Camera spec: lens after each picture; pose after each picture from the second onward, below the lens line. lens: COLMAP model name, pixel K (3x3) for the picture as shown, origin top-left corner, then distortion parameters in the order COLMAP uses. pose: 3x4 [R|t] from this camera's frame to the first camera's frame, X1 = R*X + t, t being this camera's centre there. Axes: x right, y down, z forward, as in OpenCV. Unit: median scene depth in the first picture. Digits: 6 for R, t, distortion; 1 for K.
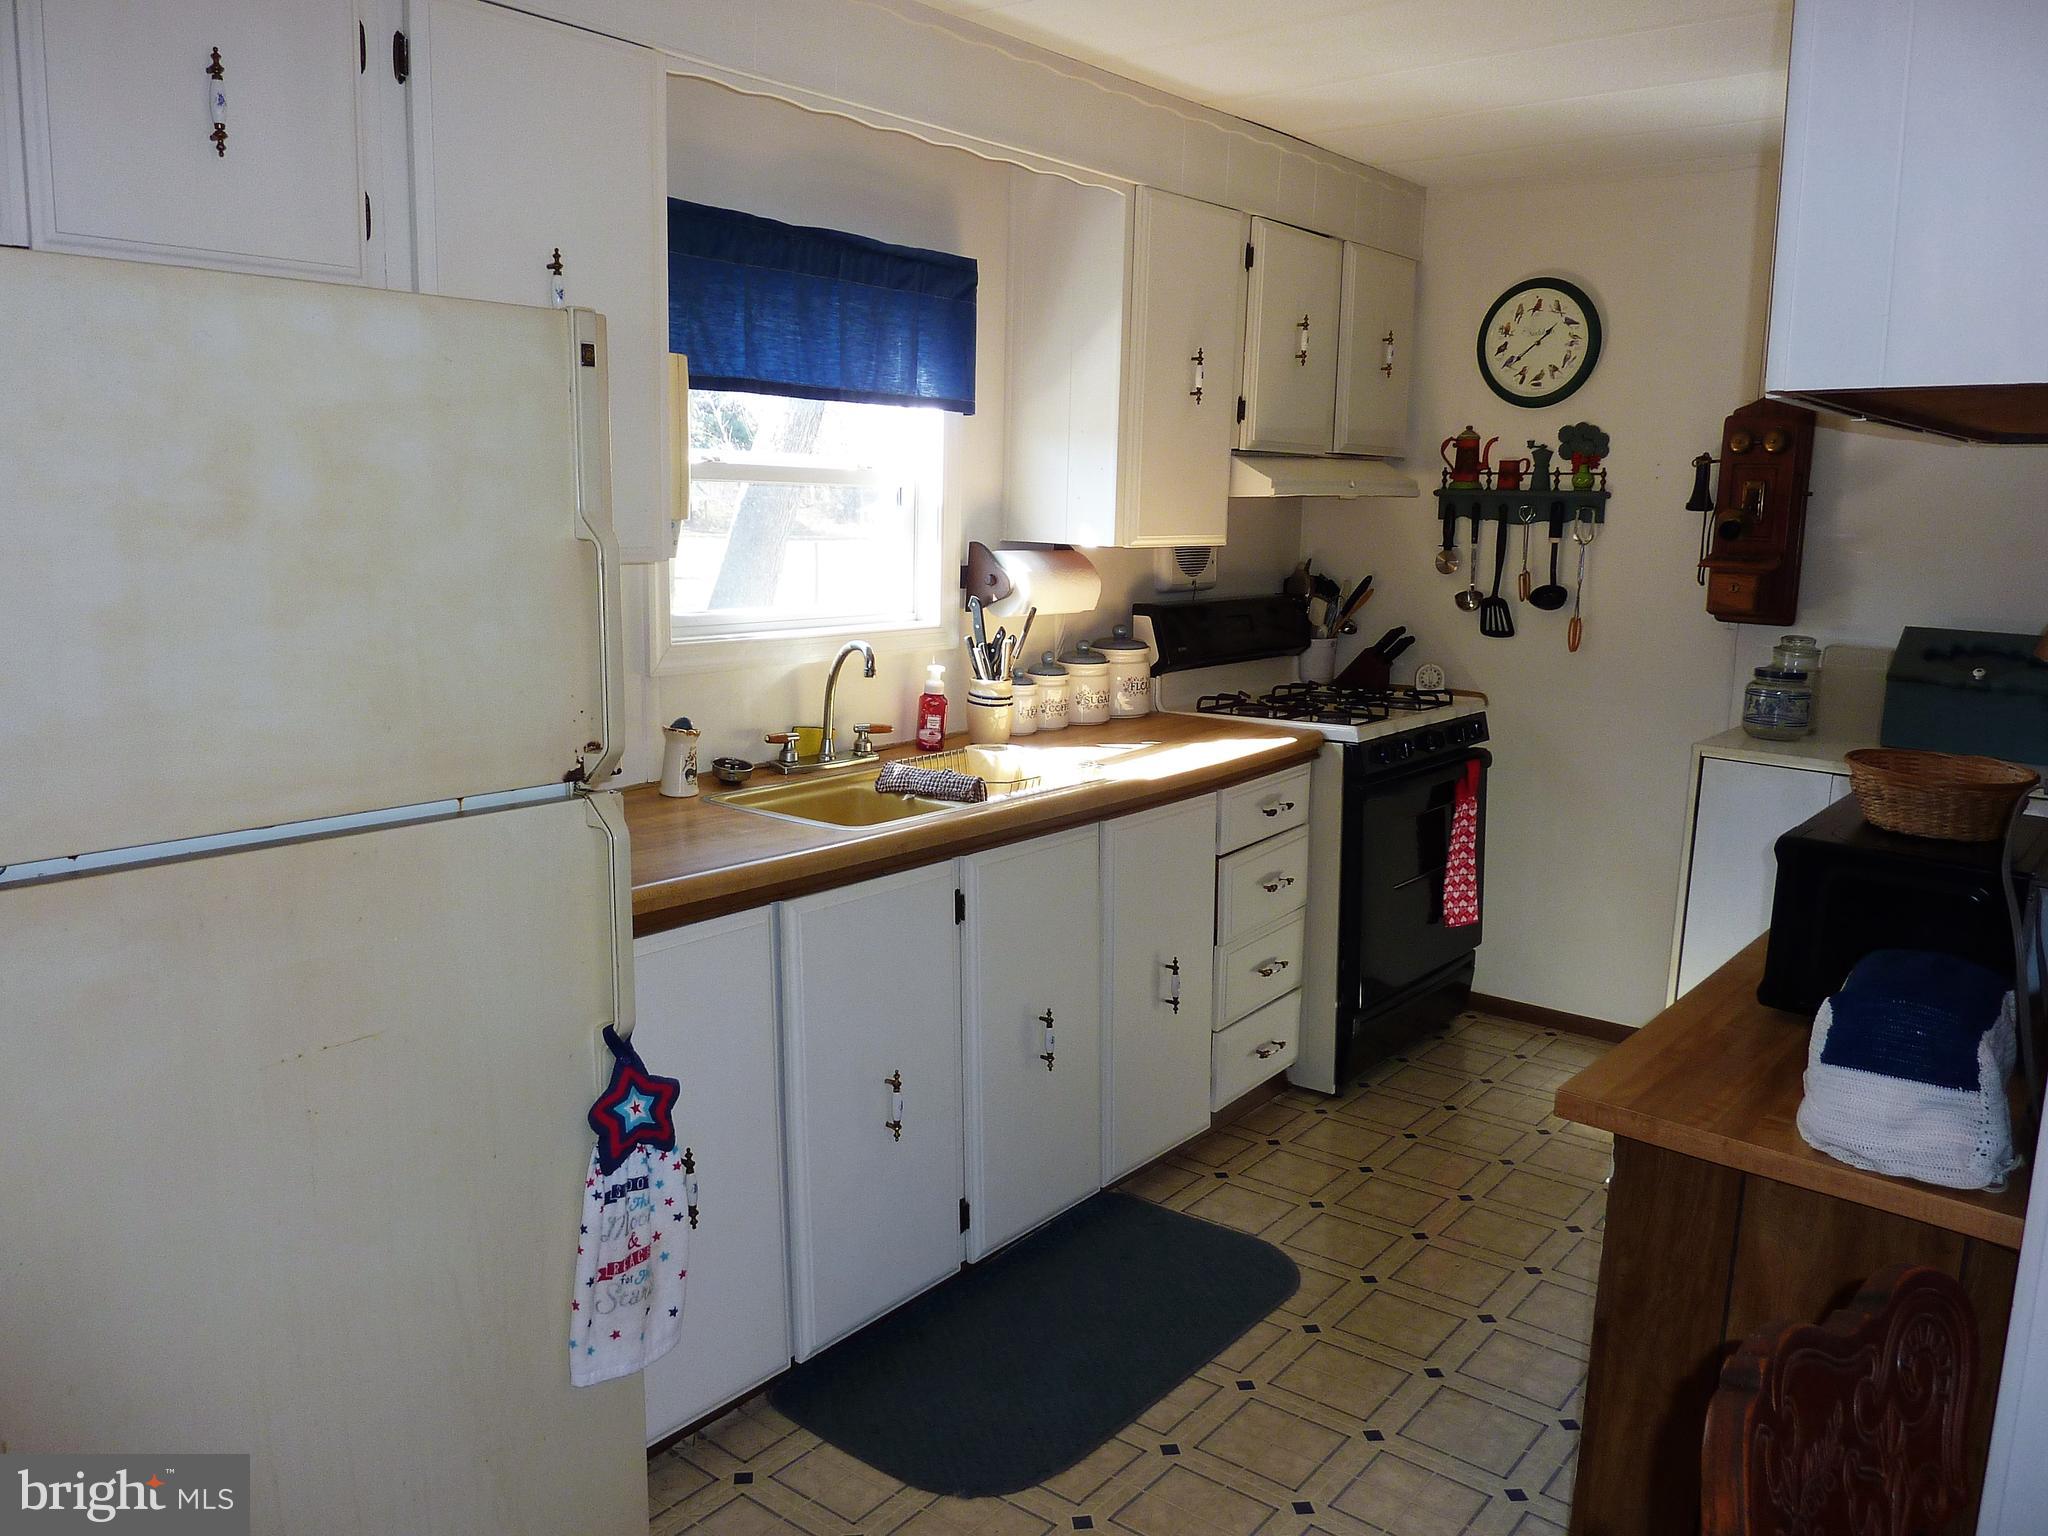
lens RADIAL K [[1570.9, 0, 1024.0], [0, 1570.9, 768.0], [0, 0, 1]] dist [-0.006741, -0.006905]
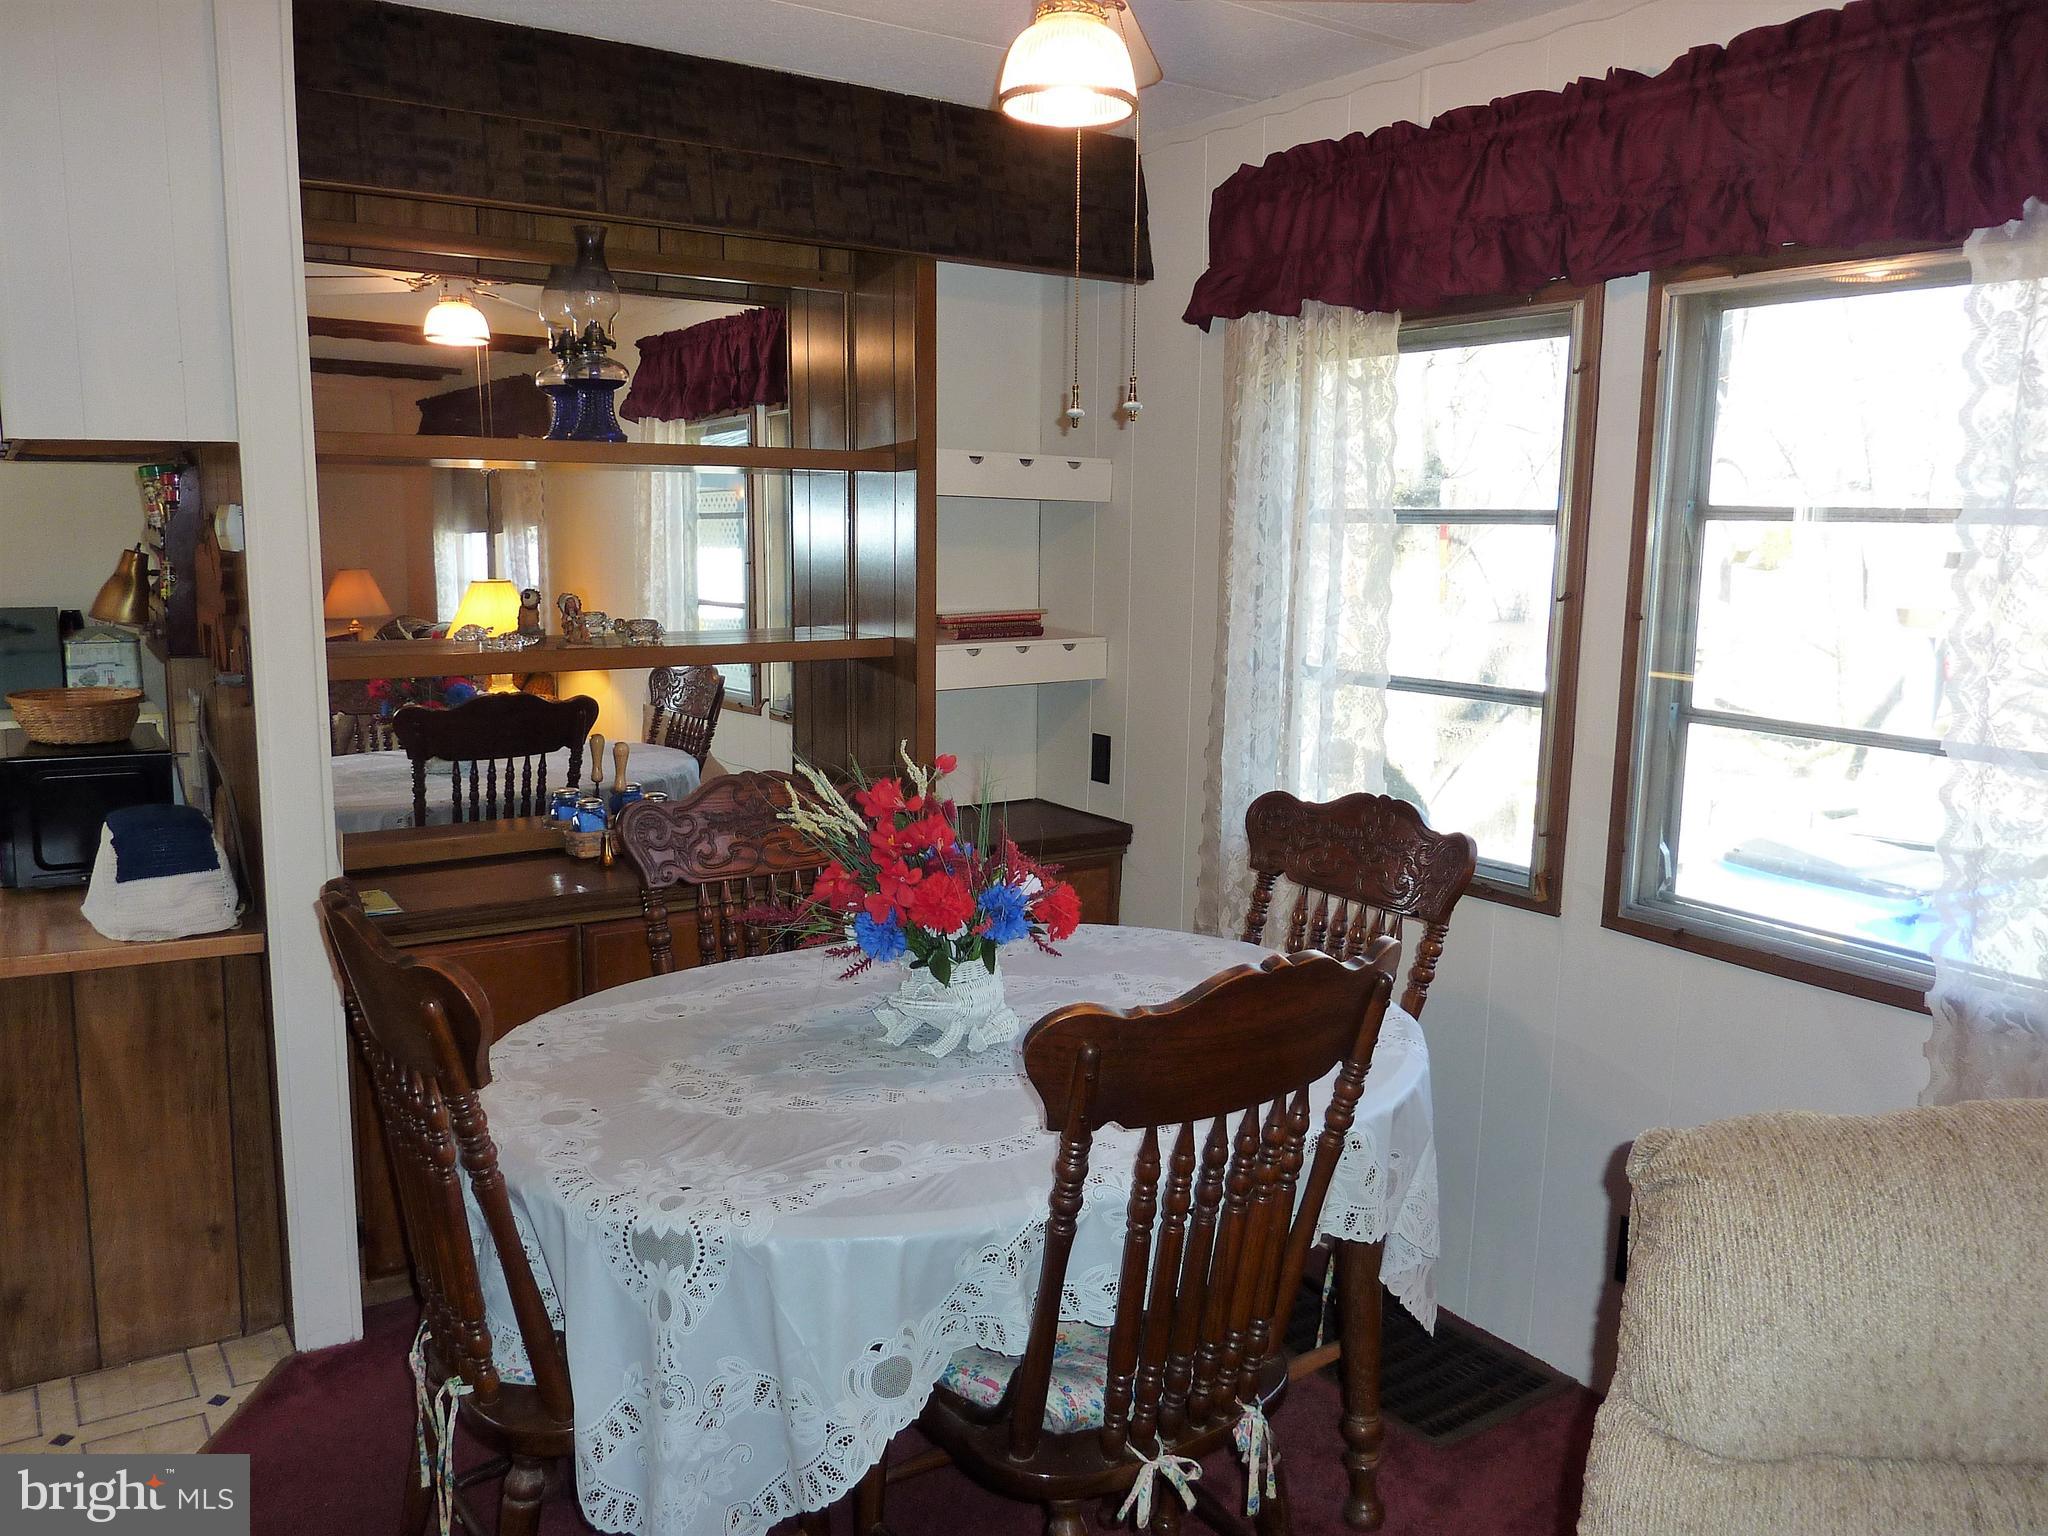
lens RADIAL K [[1570.9, 0, 1024.0], [0, 1570.9, 768.0], [0, 0, 1]] dist [-0.006741, -0.006905]
pose [[0.324270, -0.166066, 0.931274, -0.558343], [0.163745, 0.979463, 0.117643, 0.045583], [-0.931685, 0.114344, 0.344803, -0.318315]]
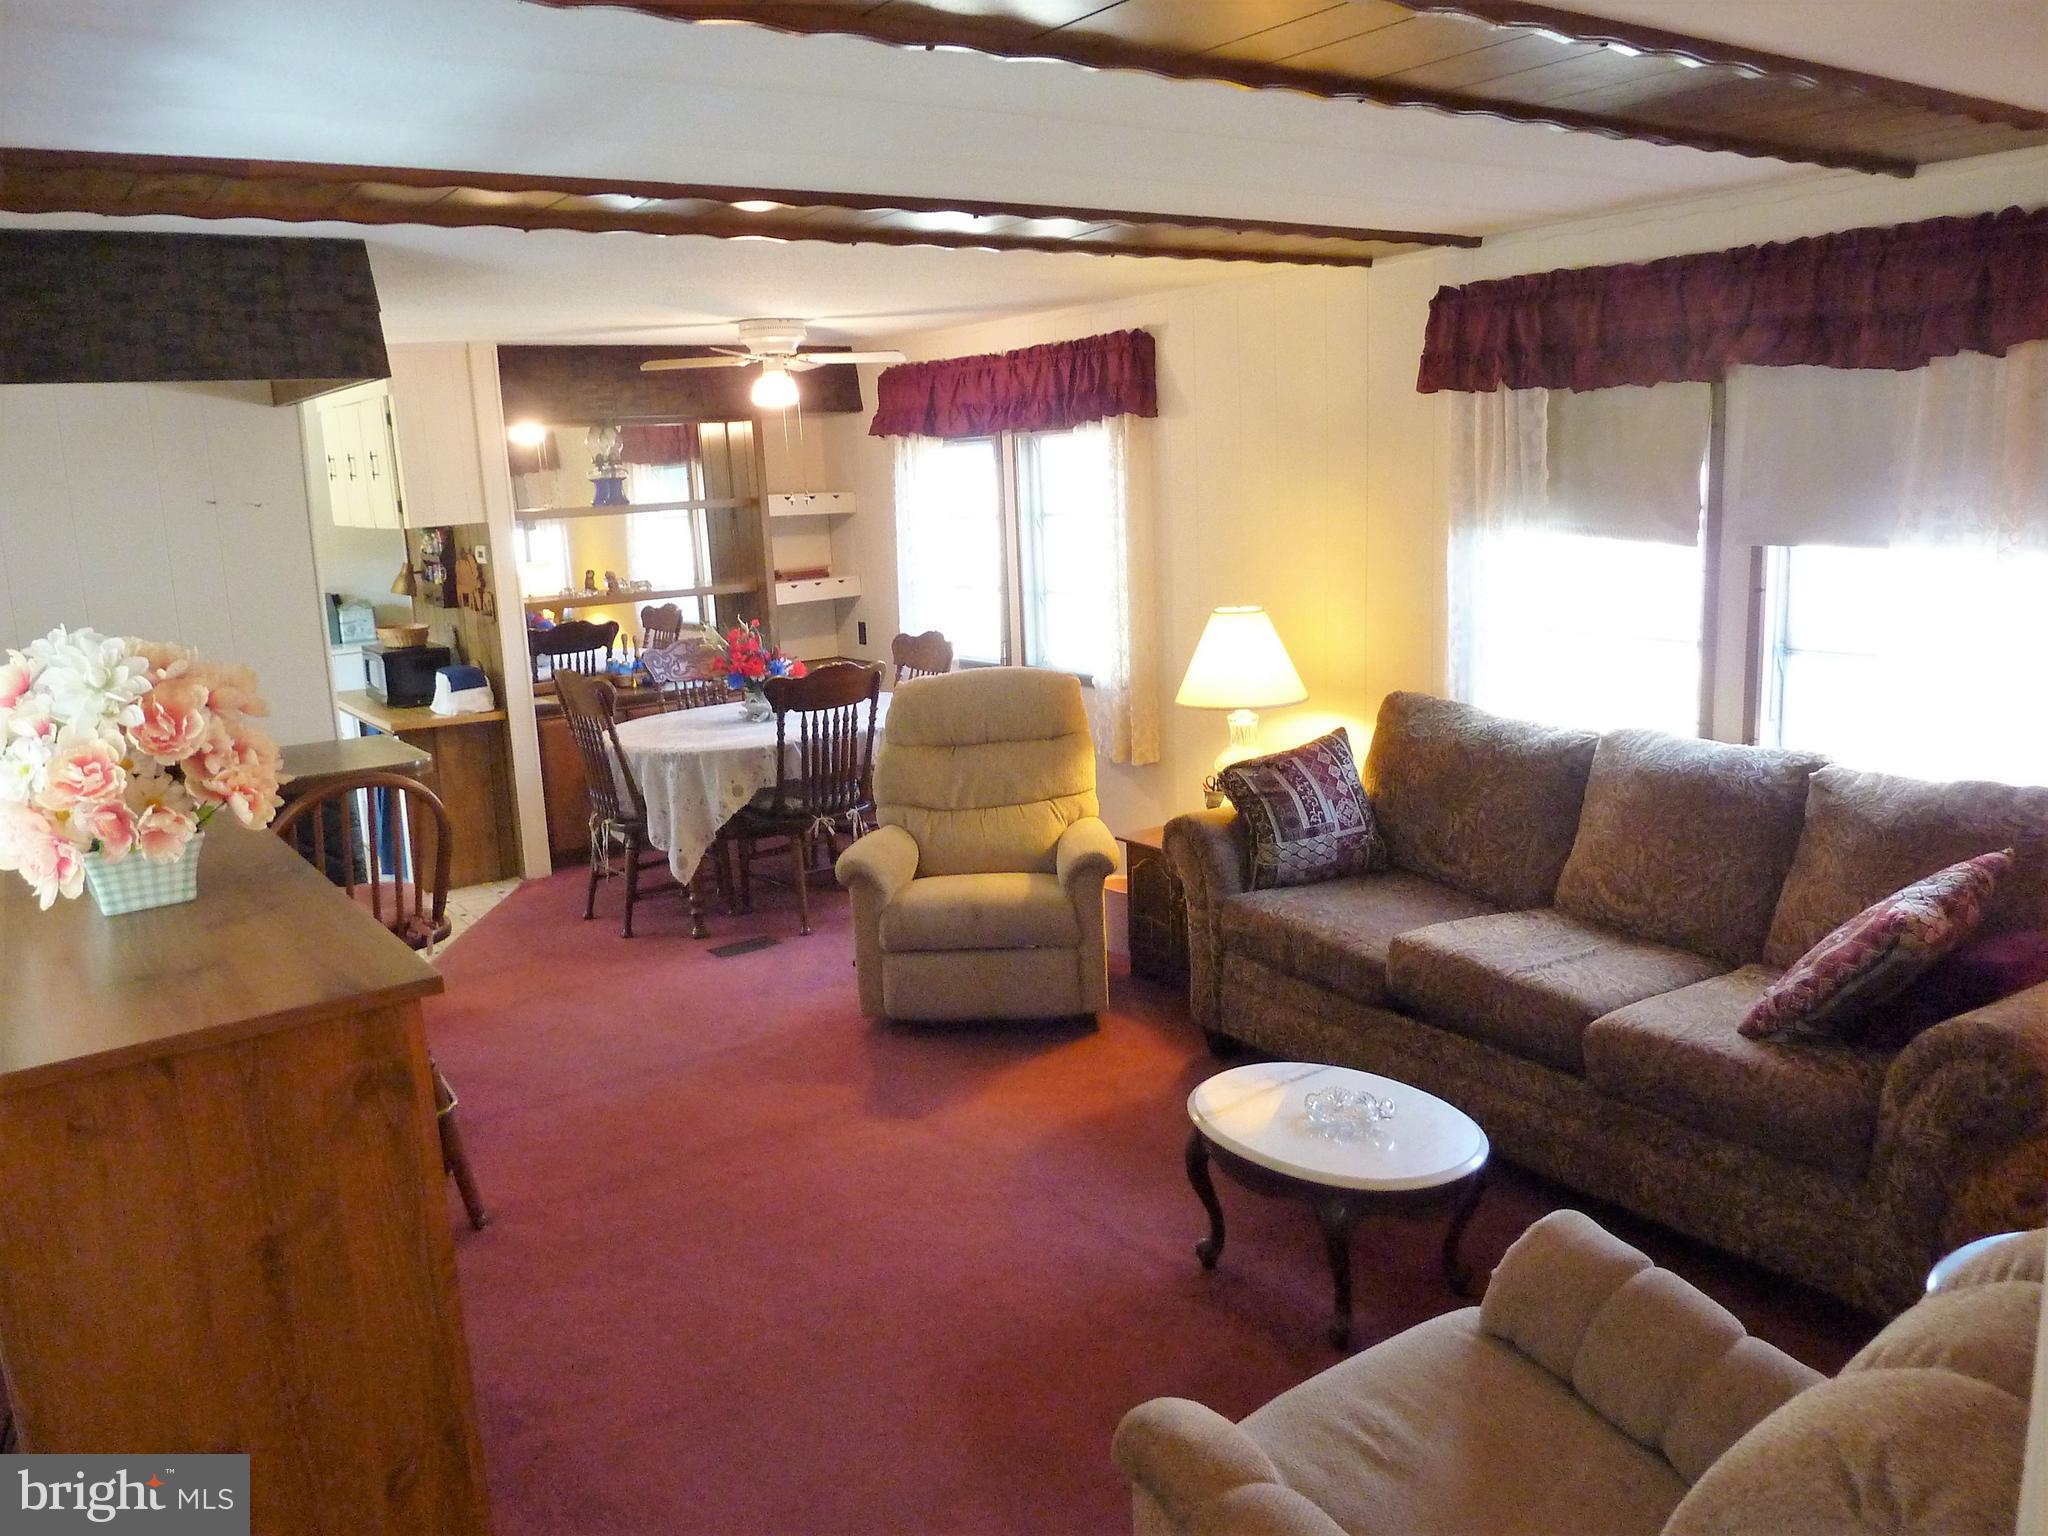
lens RADIAL K [[1570.9, 0, 1024.0], [0, 1570.9, 768.0], [0, 0, 1]] dist [-0.006741, -0.006905]
pose [[0.298087, -0.220138, 0.928808, -2.921791], [0.221707, 0.962400, 0.156947, 0.073426], [-0.928434, 0.159139, 0.335685, -1.715685]]
